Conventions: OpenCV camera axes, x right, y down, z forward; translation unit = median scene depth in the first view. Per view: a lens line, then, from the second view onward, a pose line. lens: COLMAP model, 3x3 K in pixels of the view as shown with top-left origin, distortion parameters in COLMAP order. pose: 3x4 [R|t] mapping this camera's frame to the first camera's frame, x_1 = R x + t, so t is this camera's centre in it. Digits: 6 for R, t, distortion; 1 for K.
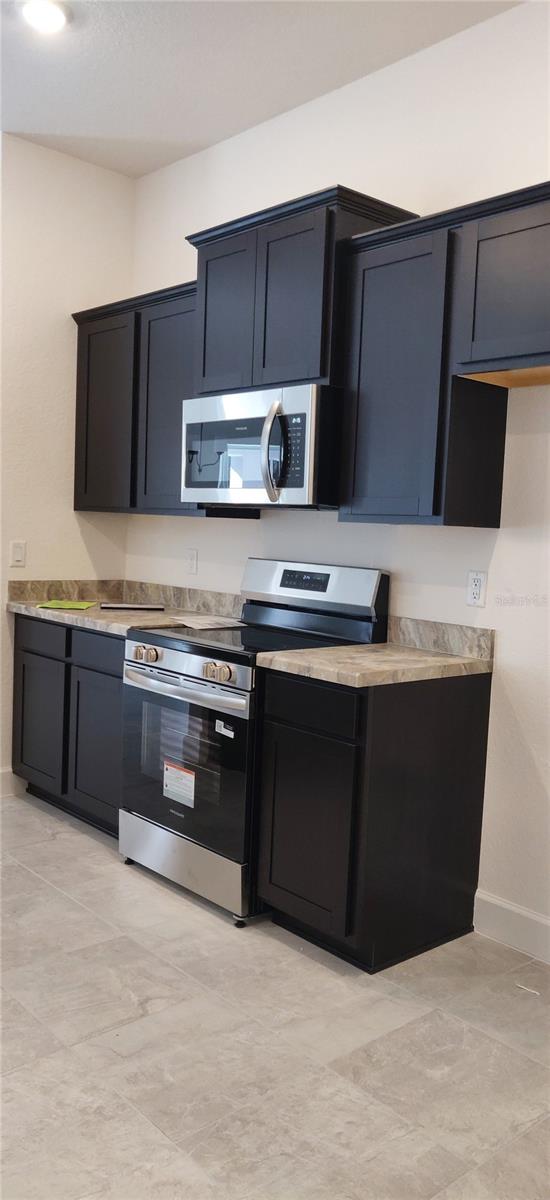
lens RADIAL K [[918.9, 0, 275.0], [0, 918.9, 600.0], [0, 0, 1]] dist [-0.005735, 0.076142]
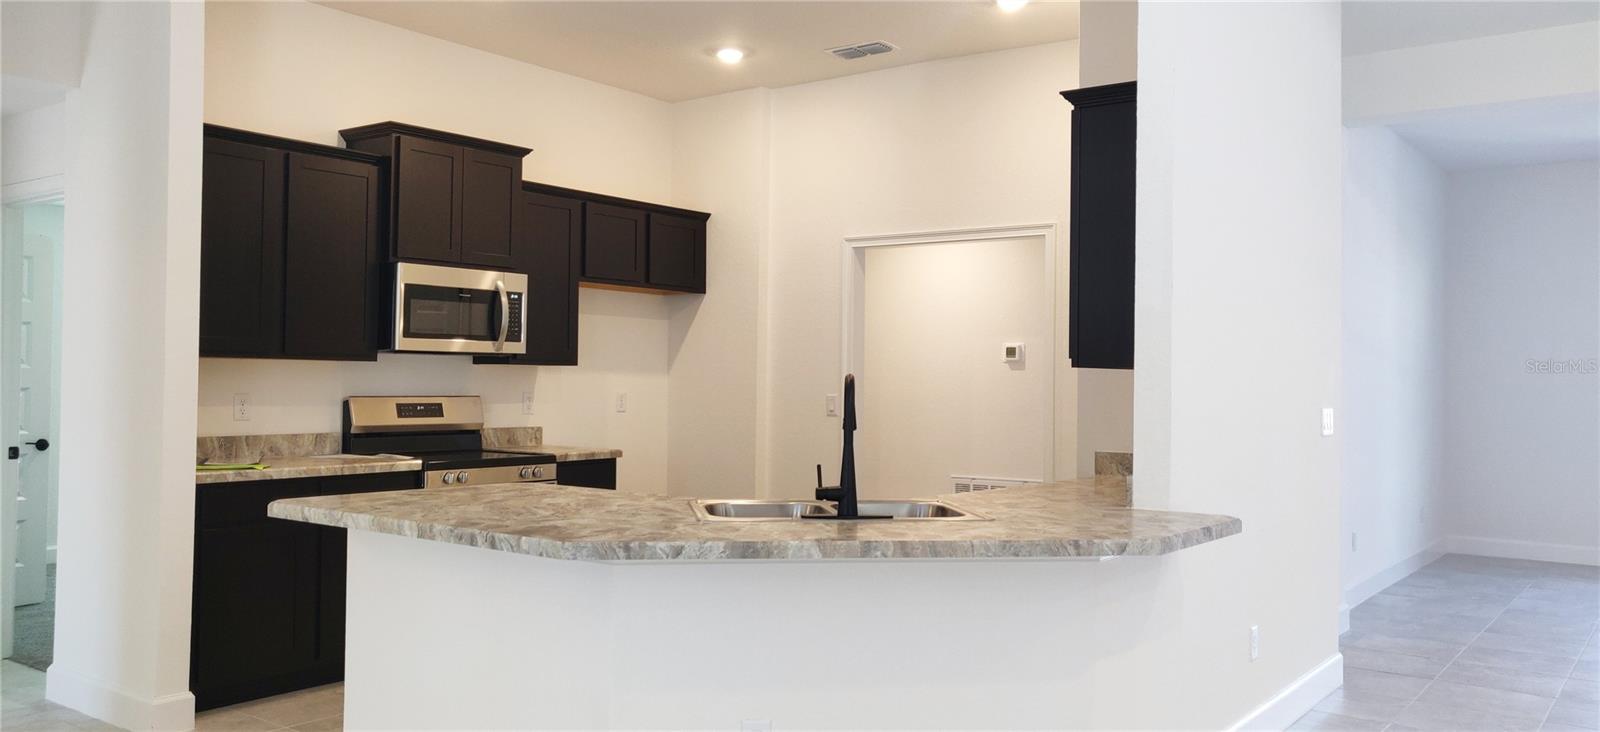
lens RADIAL K [[1225.2, 0, 800.0], [0, 1225.2, 366.0], [0, 0, 1]] dist [-0.005735, 0.076142]
pose [[-0.186980, -0.032315, 0.981832, -1.743731], [0.066372, 0.996759, 0.045446, -0.125870], [-0.980119, 0.073663, -0.184230, 0.811247]]
